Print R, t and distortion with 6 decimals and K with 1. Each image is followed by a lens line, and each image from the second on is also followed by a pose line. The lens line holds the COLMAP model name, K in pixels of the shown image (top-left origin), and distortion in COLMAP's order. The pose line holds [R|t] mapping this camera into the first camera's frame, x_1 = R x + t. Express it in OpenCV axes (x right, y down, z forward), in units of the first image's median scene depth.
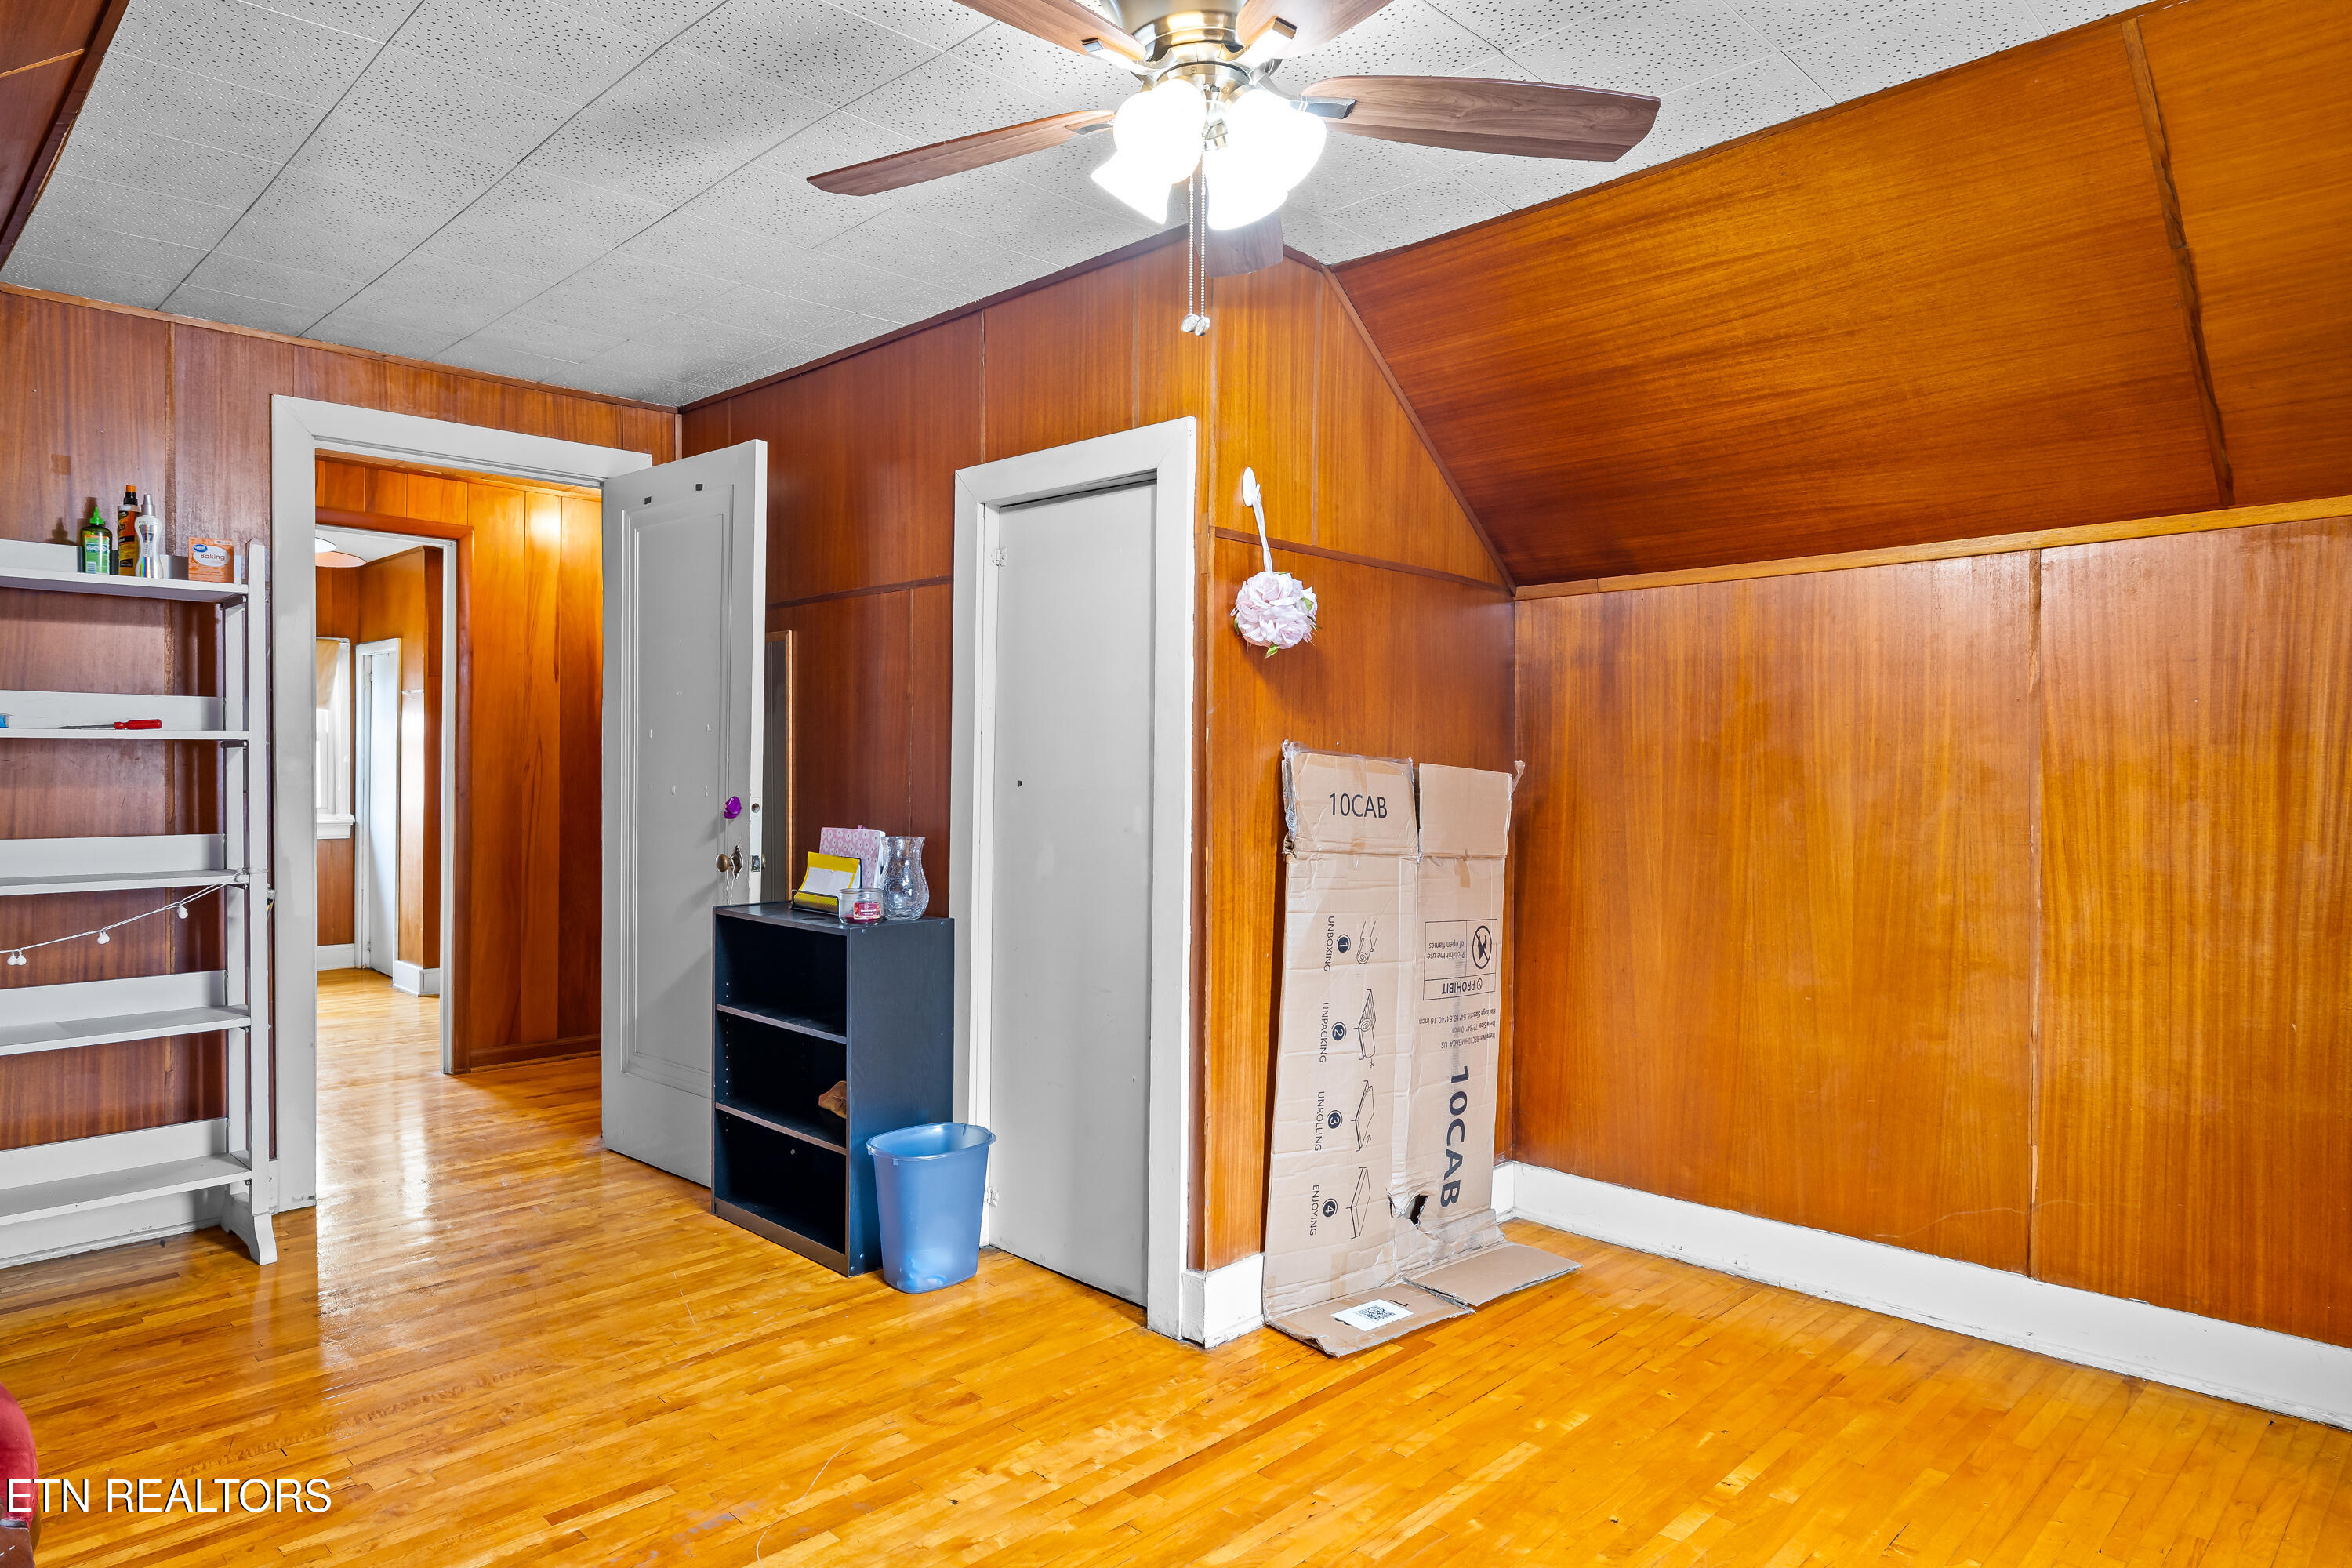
lens RADIAL K [[1392.0, 0, 1167.0], [0, 1392.0, 778.1], [0, 0, 1]] dist [0.003071, 0.001224]
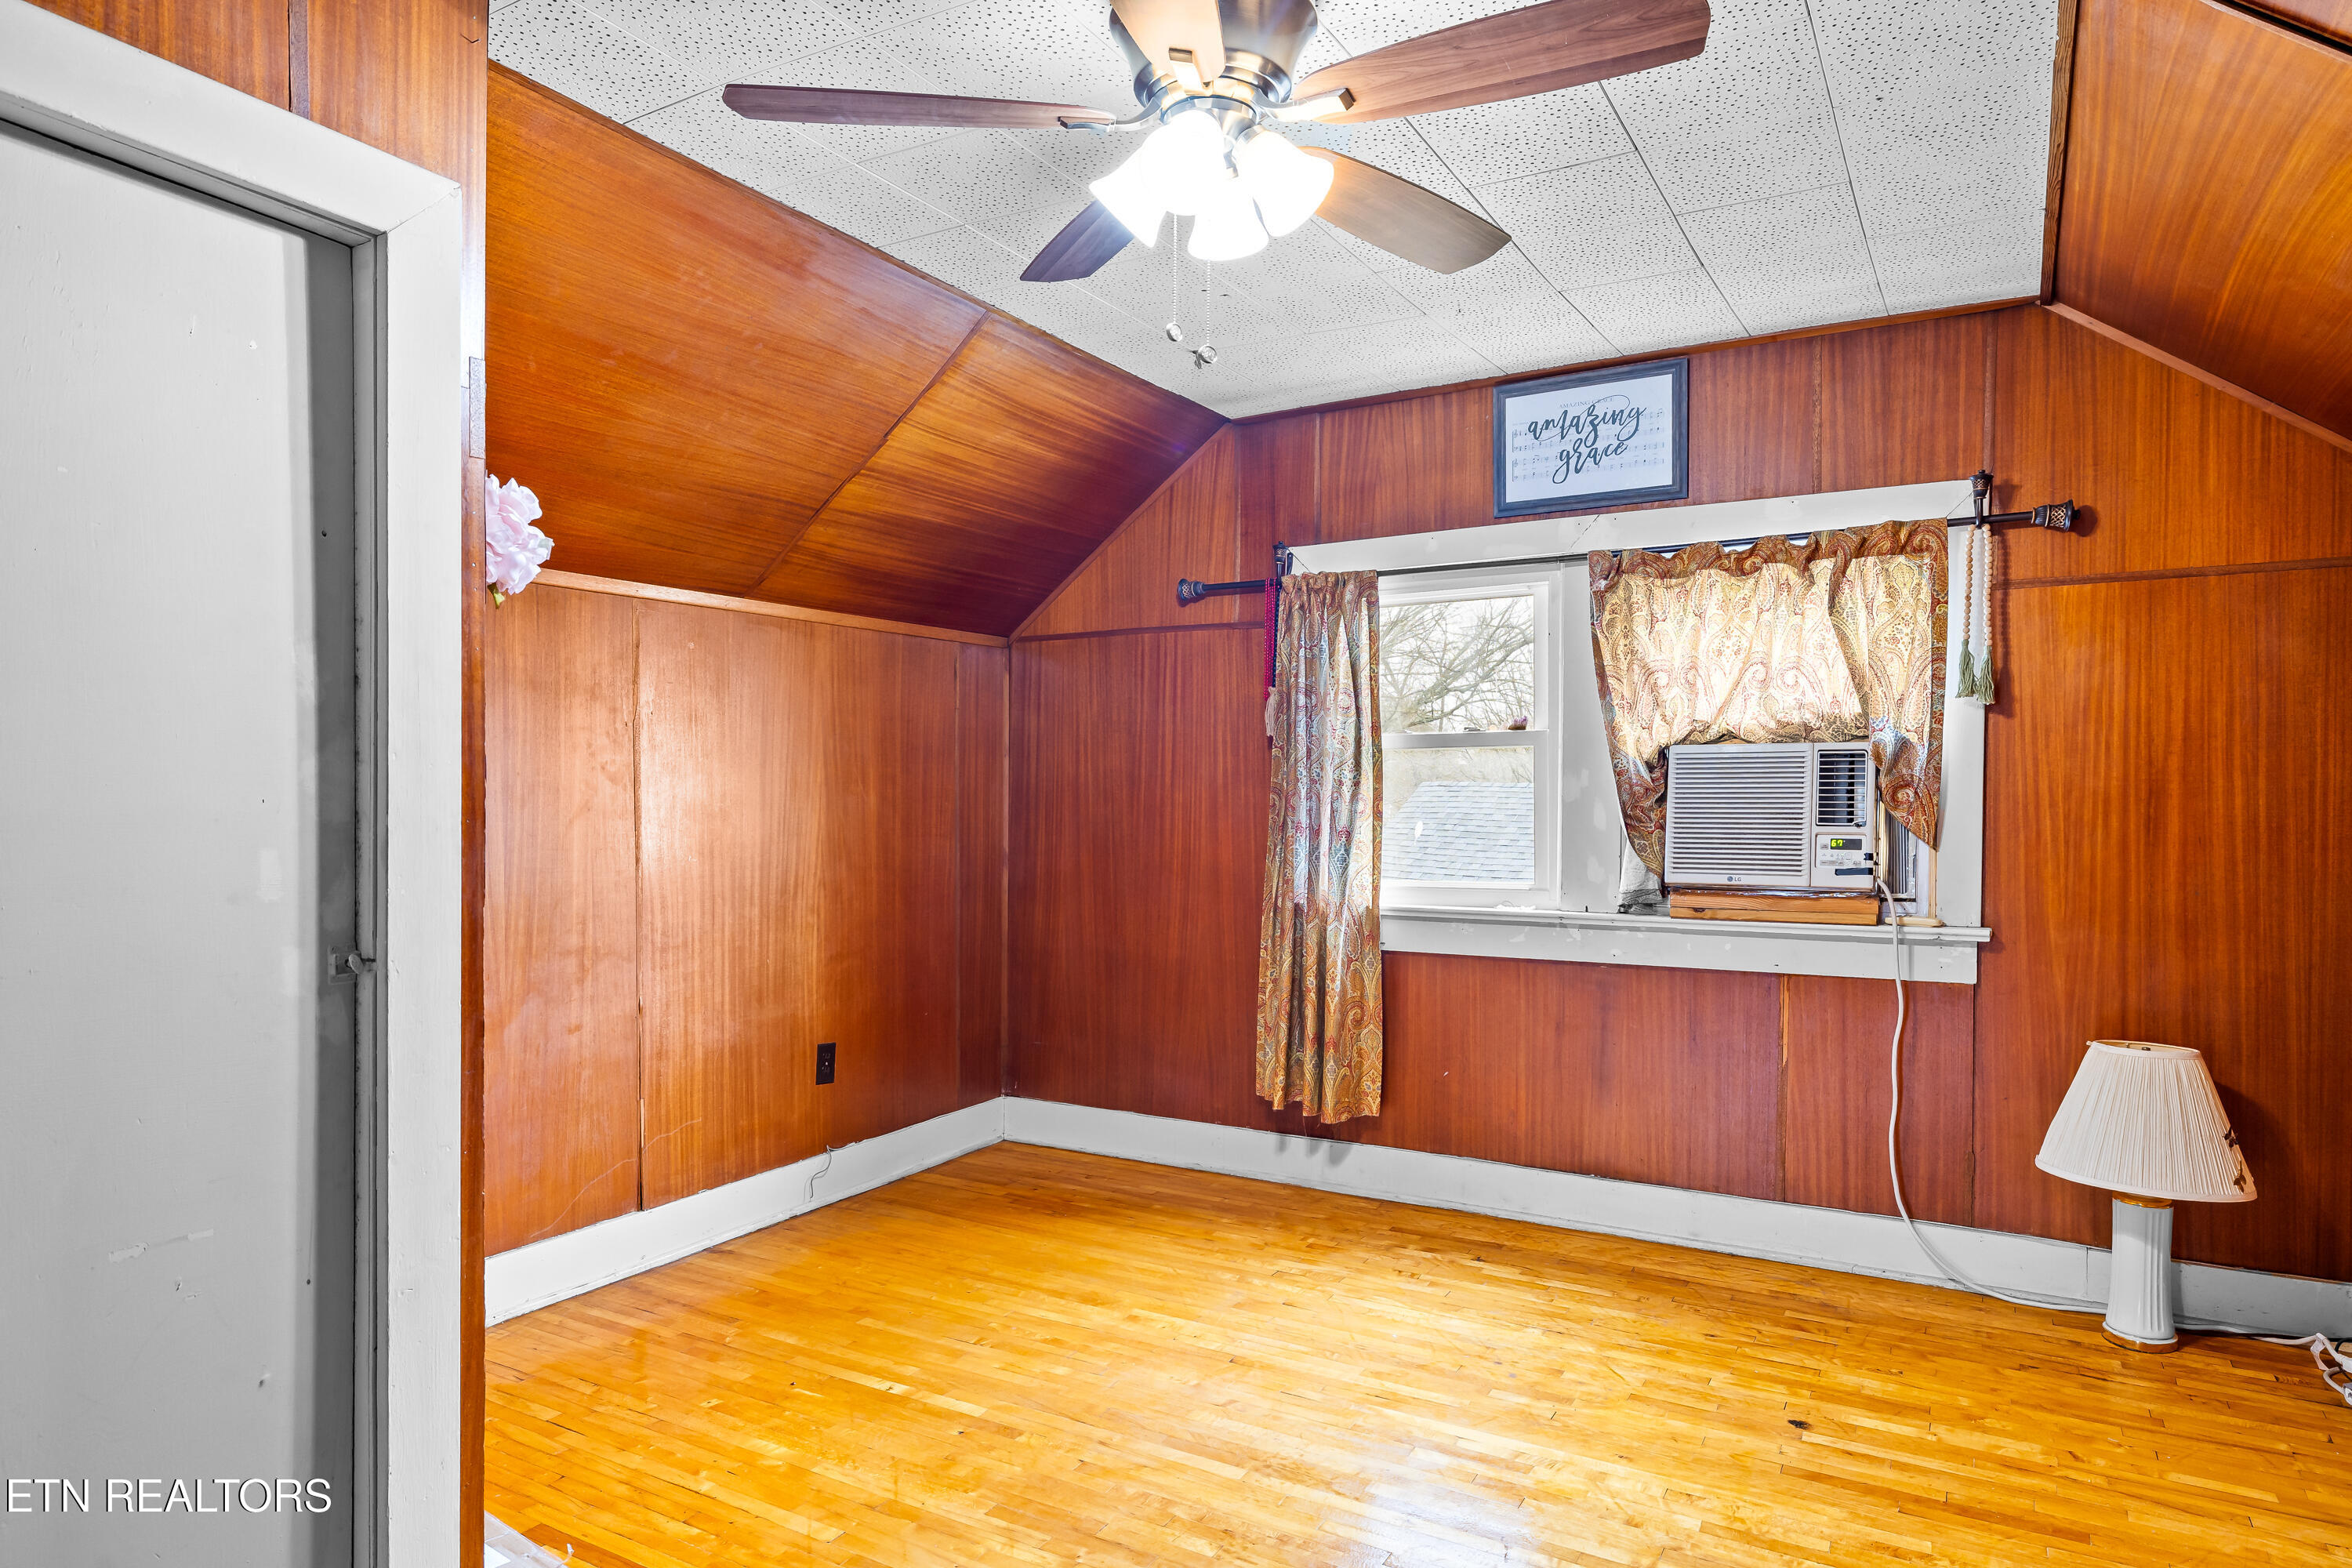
lens RADIAL K [[1392.0, 0, 1167.1], [0, 1392.0, 803.3], [0, 0, 1]] dist [0.003071, 0.001224]
pose [[-0.248505, -0.008144, 0.968596, -0.677650], [-0.000336, 0.999965, 0.008322, -0.000681], [-0.968631, 0.001742, -0.248499, 0.903492]]
